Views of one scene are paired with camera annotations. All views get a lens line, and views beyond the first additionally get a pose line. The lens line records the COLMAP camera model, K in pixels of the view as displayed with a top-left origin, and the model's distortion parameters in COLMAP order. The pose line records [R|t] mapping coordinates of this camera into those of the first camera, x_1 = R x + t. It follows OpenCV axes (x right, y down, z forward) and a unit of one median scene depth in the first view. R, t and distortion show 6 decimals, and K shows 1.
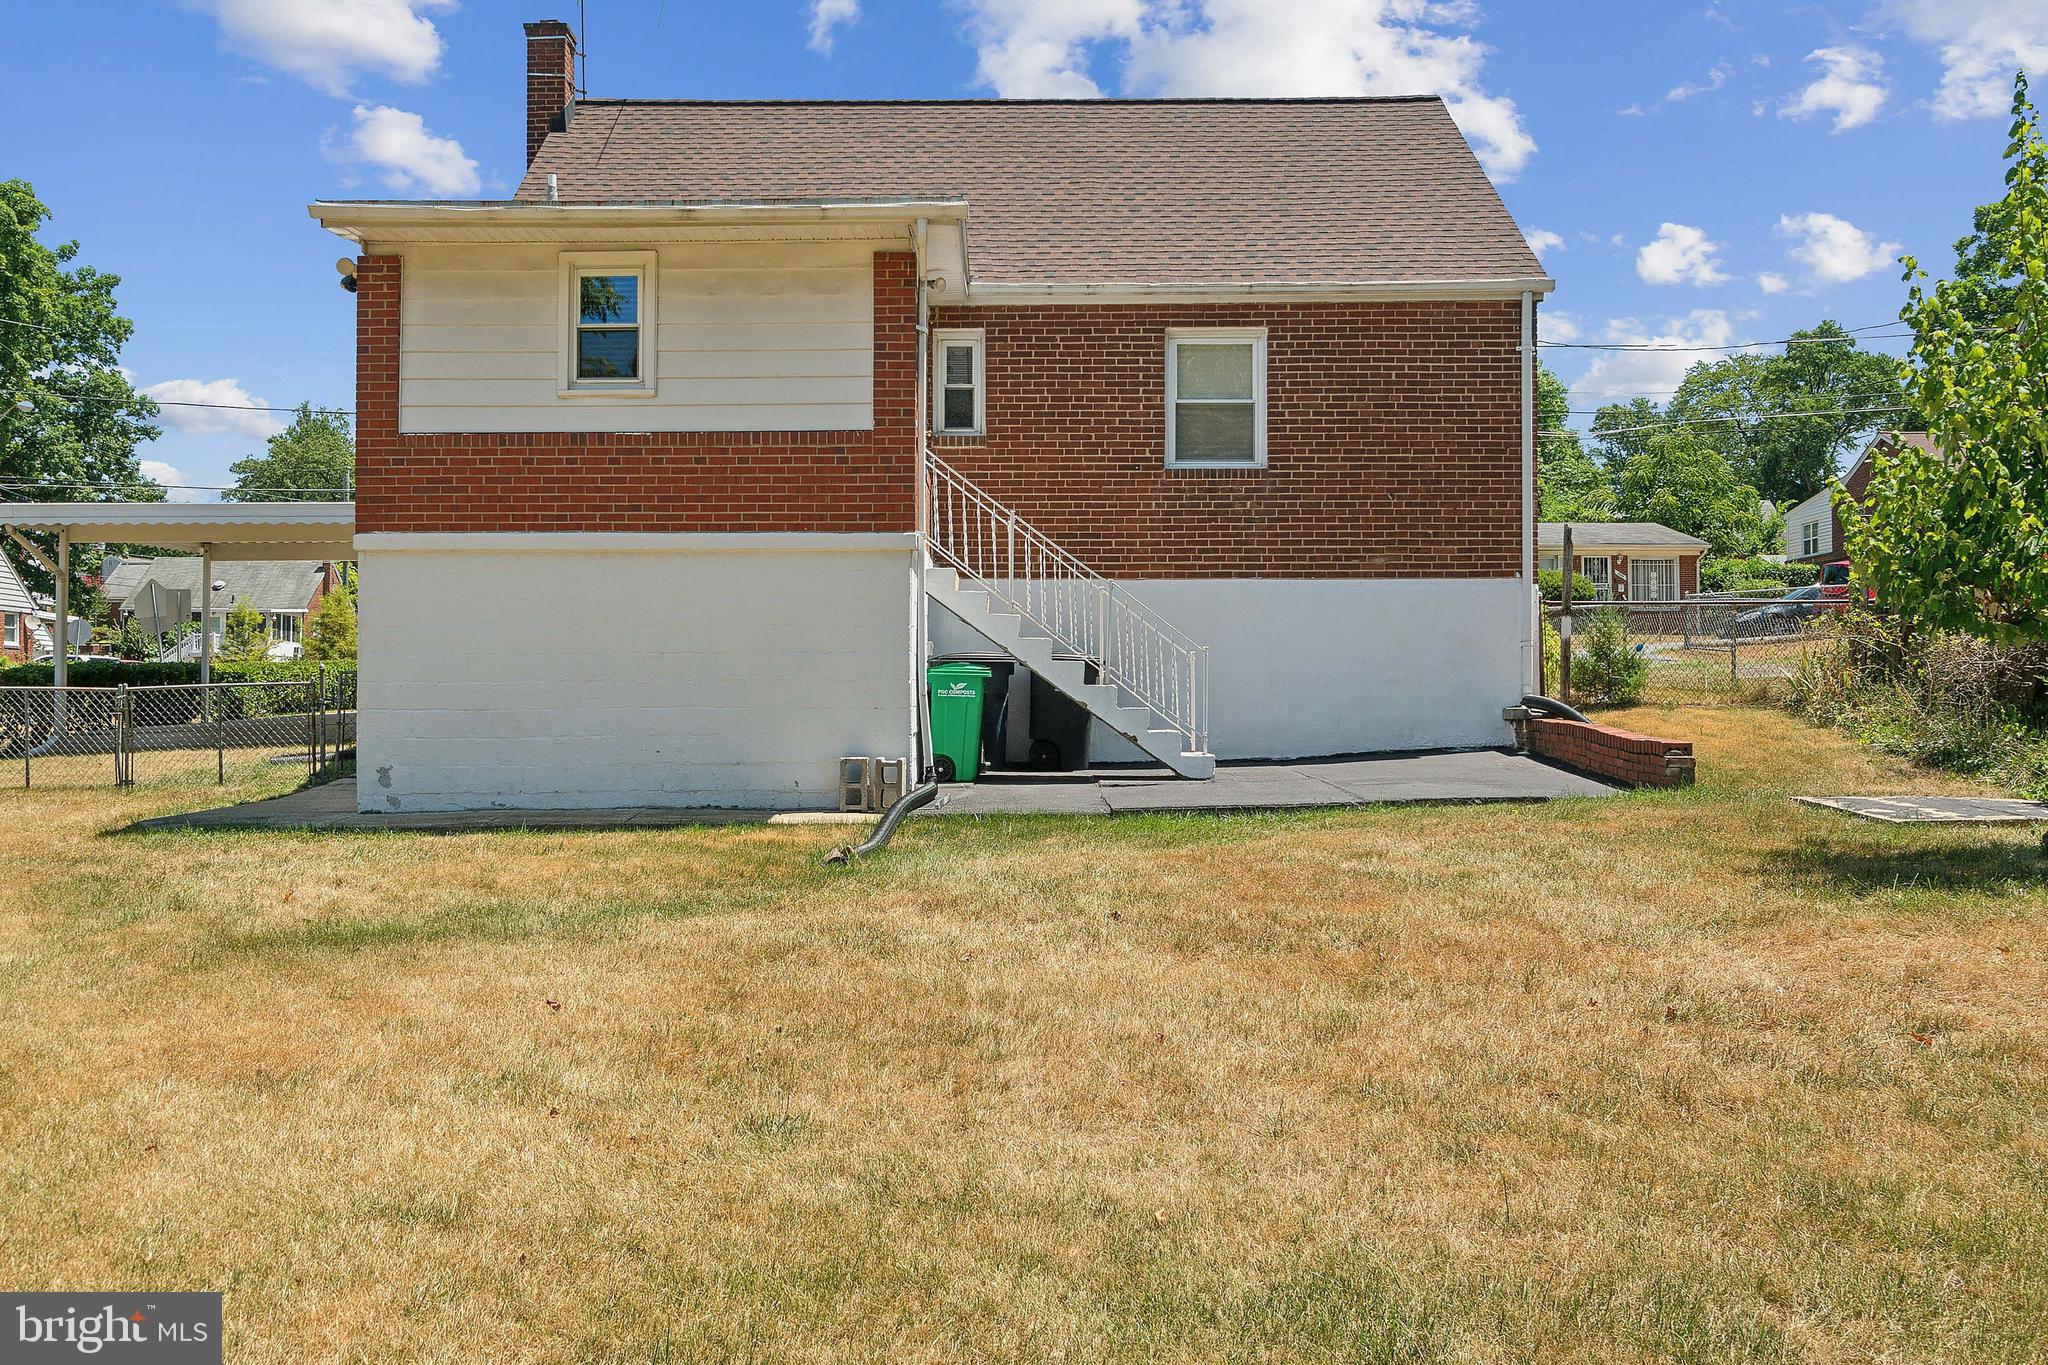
lens RADIAL K [[1573.7, 0, 1024.0], [0, 1573.7, 682.5], [0, 0, 1]] dist [-0.007862, -0.005656]
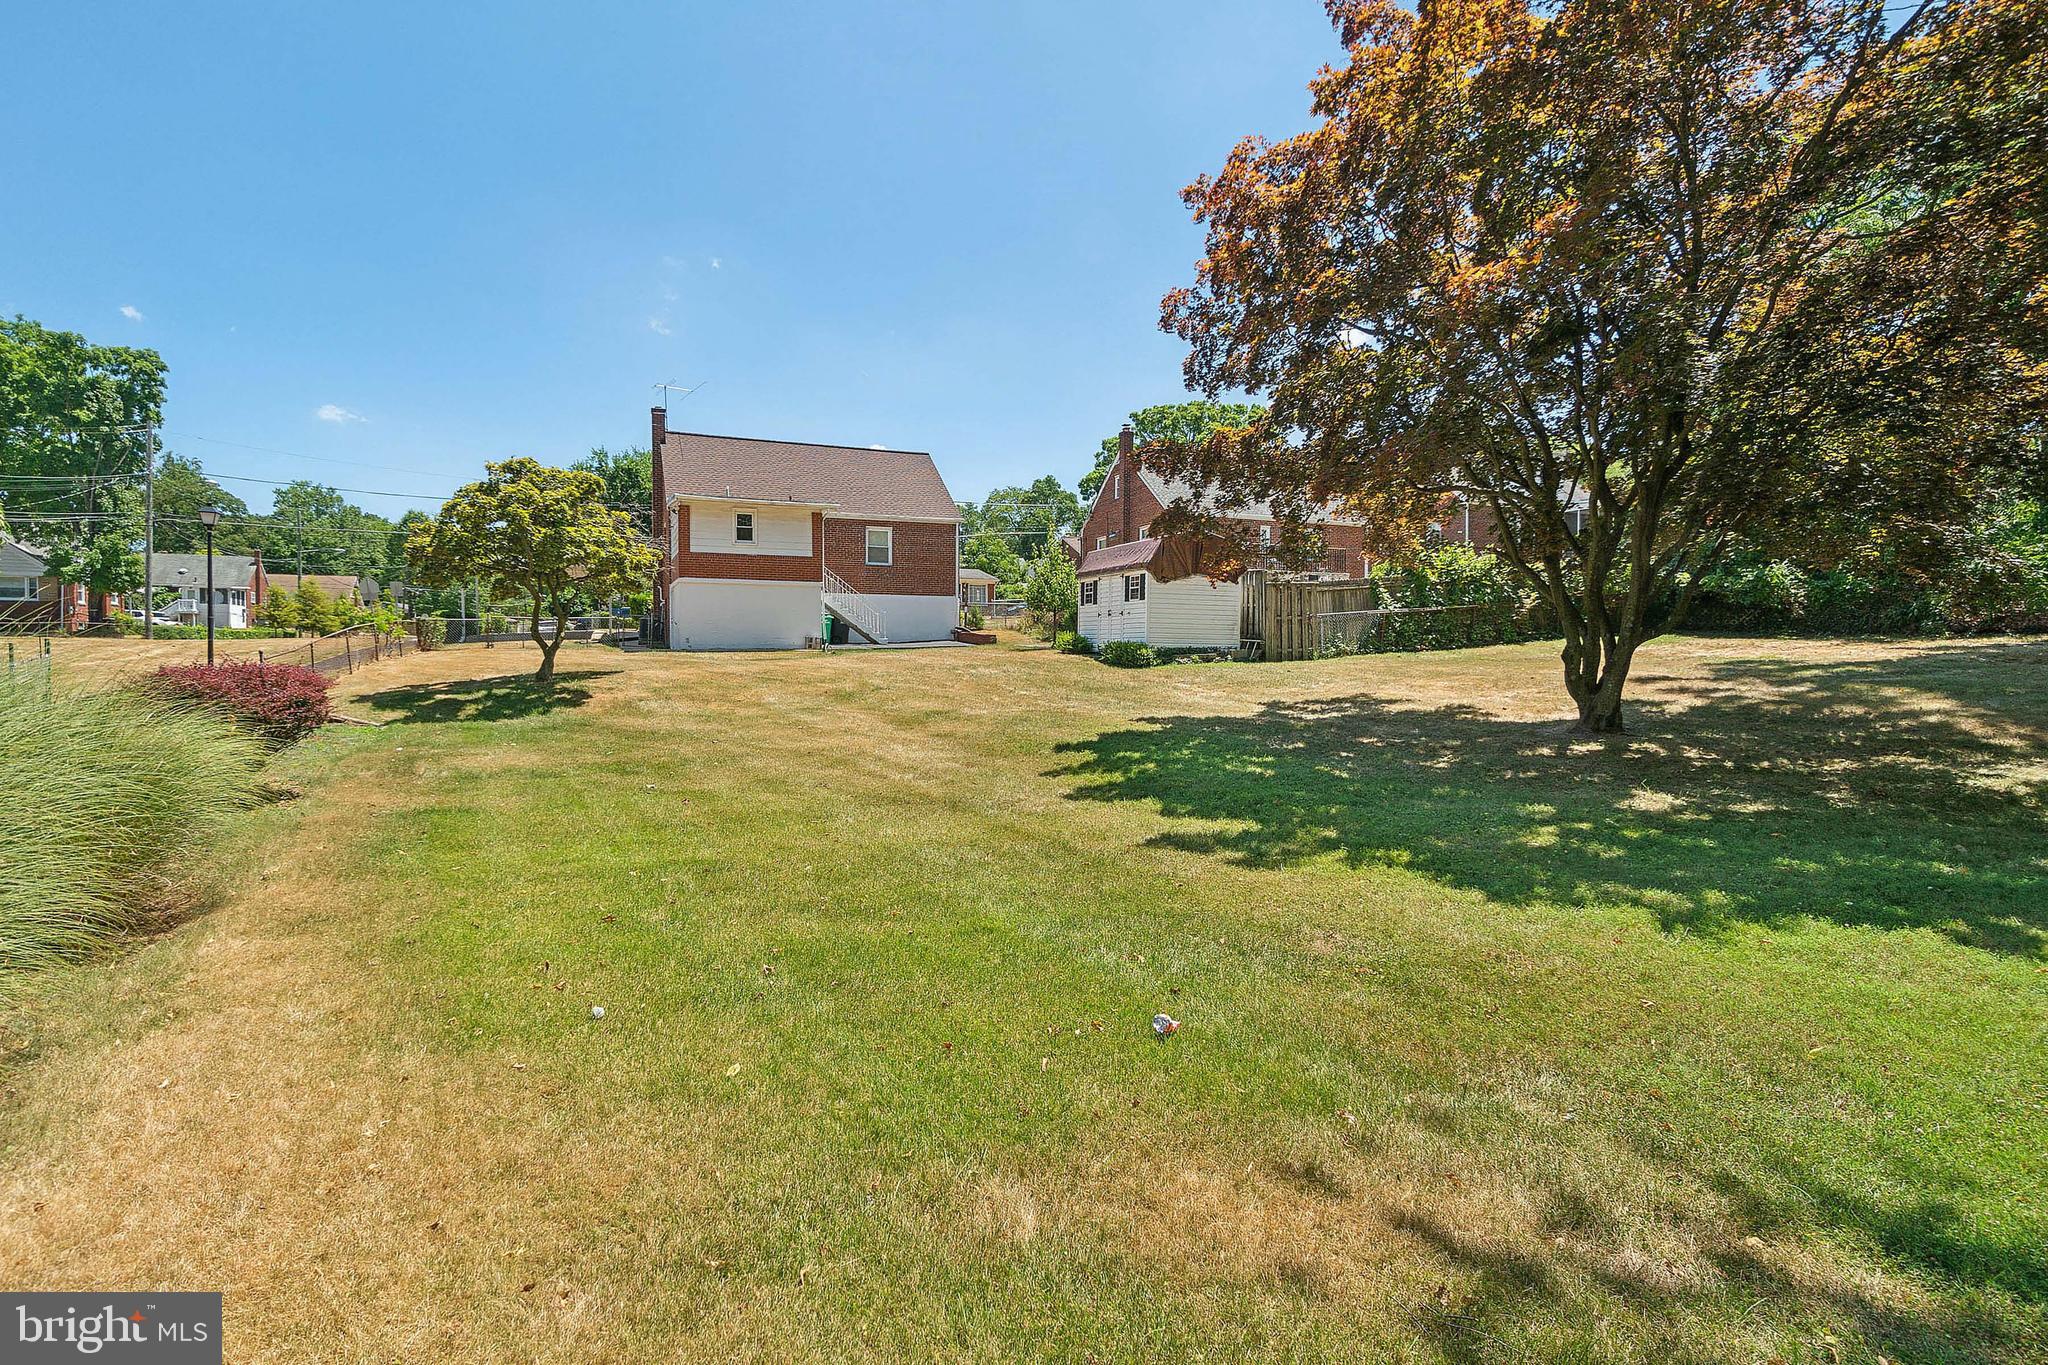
lens RADIAL K [[959.4, 0, 1024.0], [0, 959.4, 682.5], [0, 0, 1]] dist [-0.000781, 0.000072]
pose [[0.905404, -0.010645, 0.424418, -0.543787], [-0.005302, 0.999324, 0.036375, 0.060404], [-0.424519, -0.035184, 0.904735, -1.236249]]
